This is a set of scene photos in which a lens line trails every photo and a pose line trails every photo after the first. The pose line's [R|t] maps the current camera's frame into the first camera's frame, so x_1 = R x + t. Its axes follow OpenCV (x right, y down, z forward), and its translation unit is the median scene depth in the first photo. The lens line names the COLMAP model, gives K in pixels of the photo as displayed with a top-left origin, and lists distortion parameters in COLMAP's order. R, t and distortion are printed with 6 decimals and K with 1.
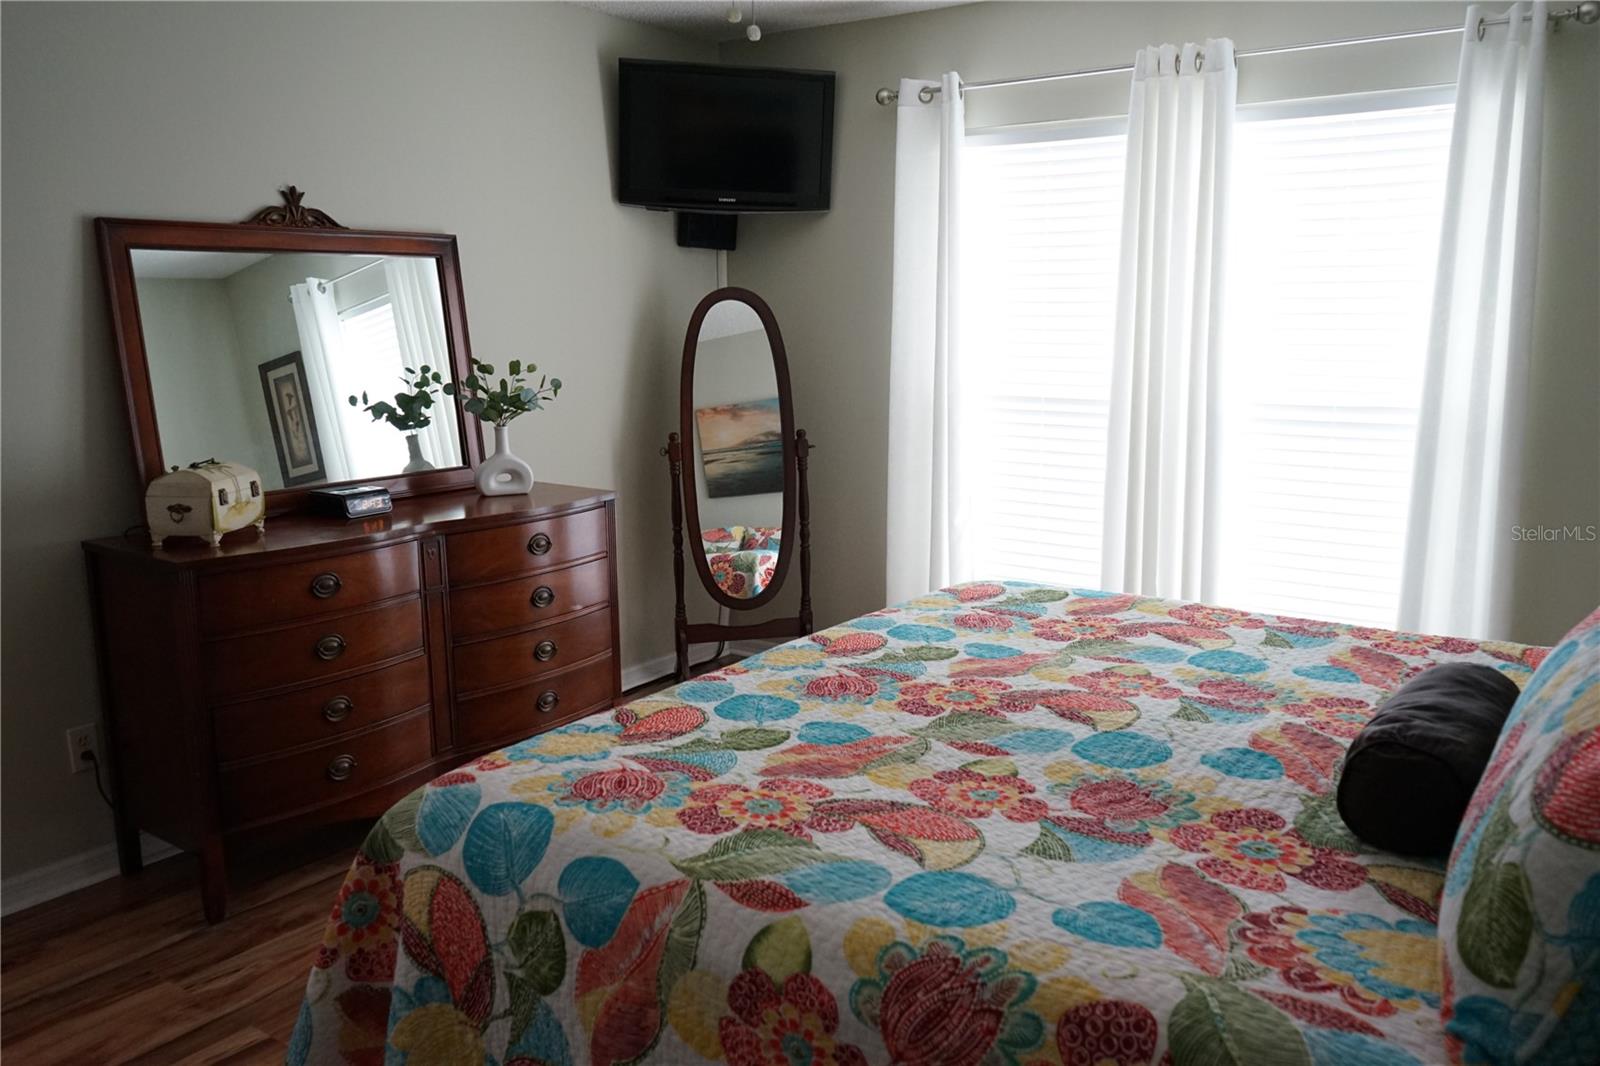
lens RADIAL K [[1259.0, 0, 800.0], [0, 1259.0, 533.0], [0, 0, 1]] dist [-0.018666, 0.004615]
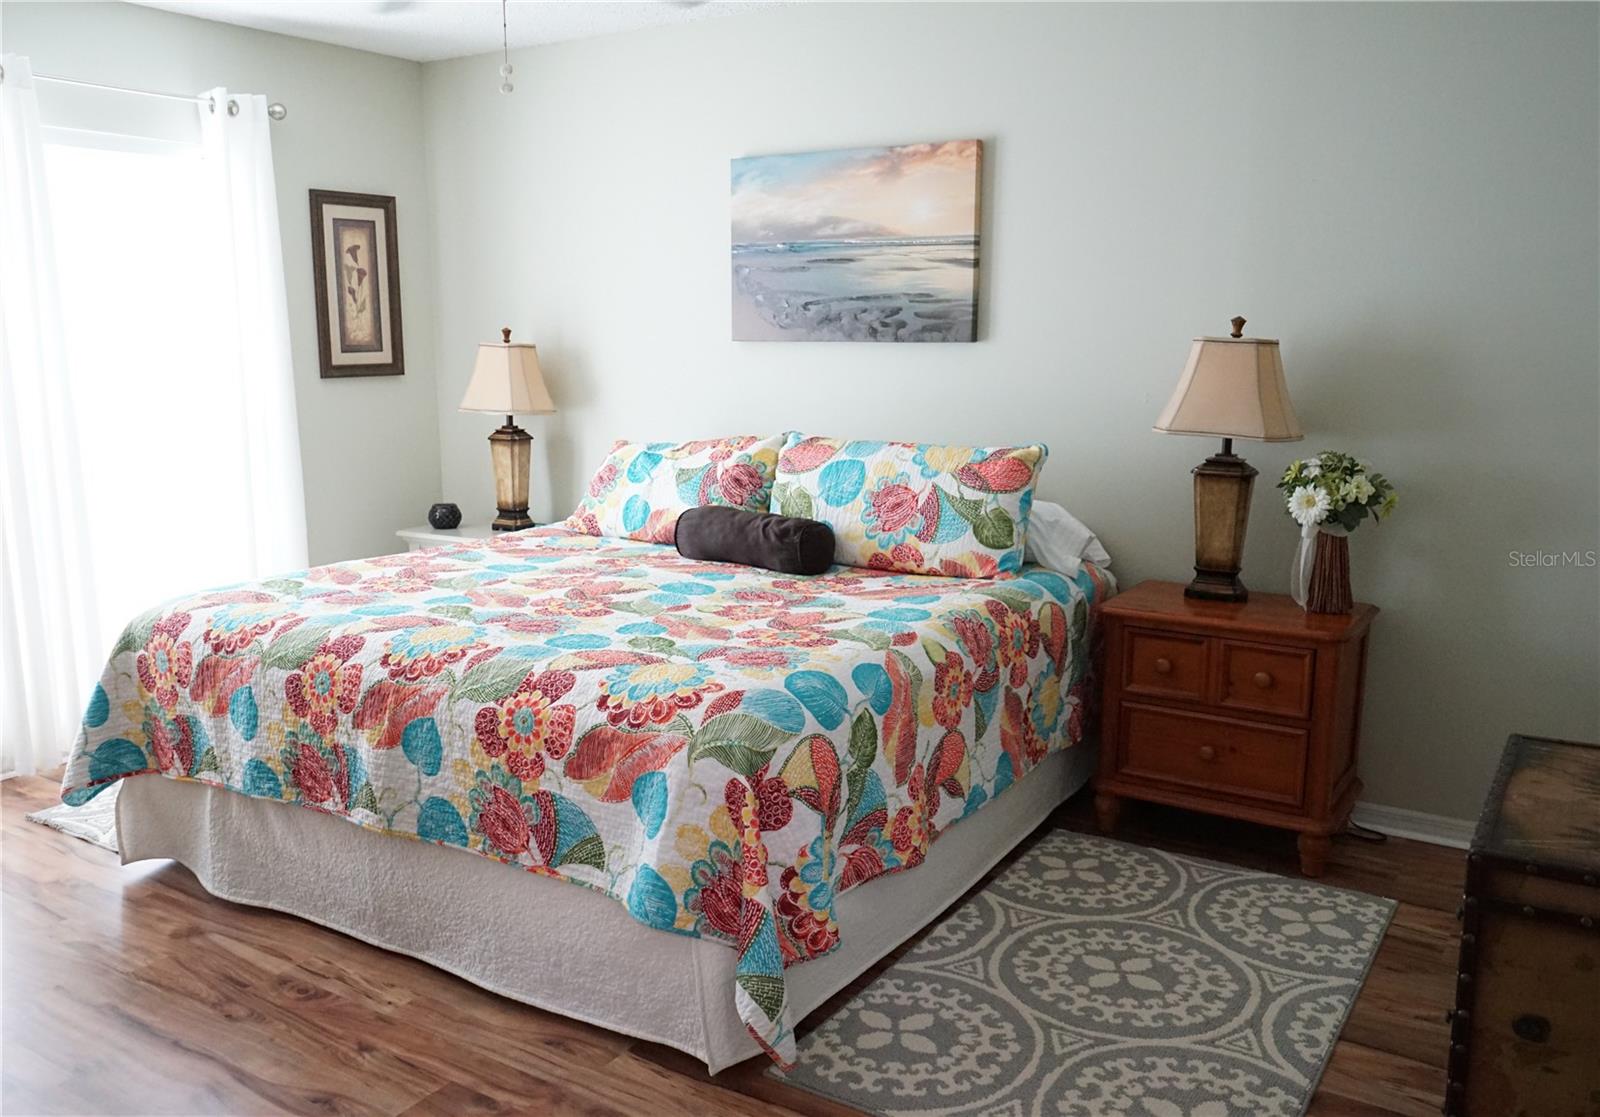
lens RADIAL K [[1300.3, 0, 800.0], [0, 1300.3, 558.5], [0, 0, 1]] dist [-0.001812, -0.001248]
pose [[-0.060079, -0.153161, 0.986373, -1.543690], [0.170172, 0.972121, 0.161313, -0.128226], [-0.983581, 0.177545, -0.032340, 0.986231]]
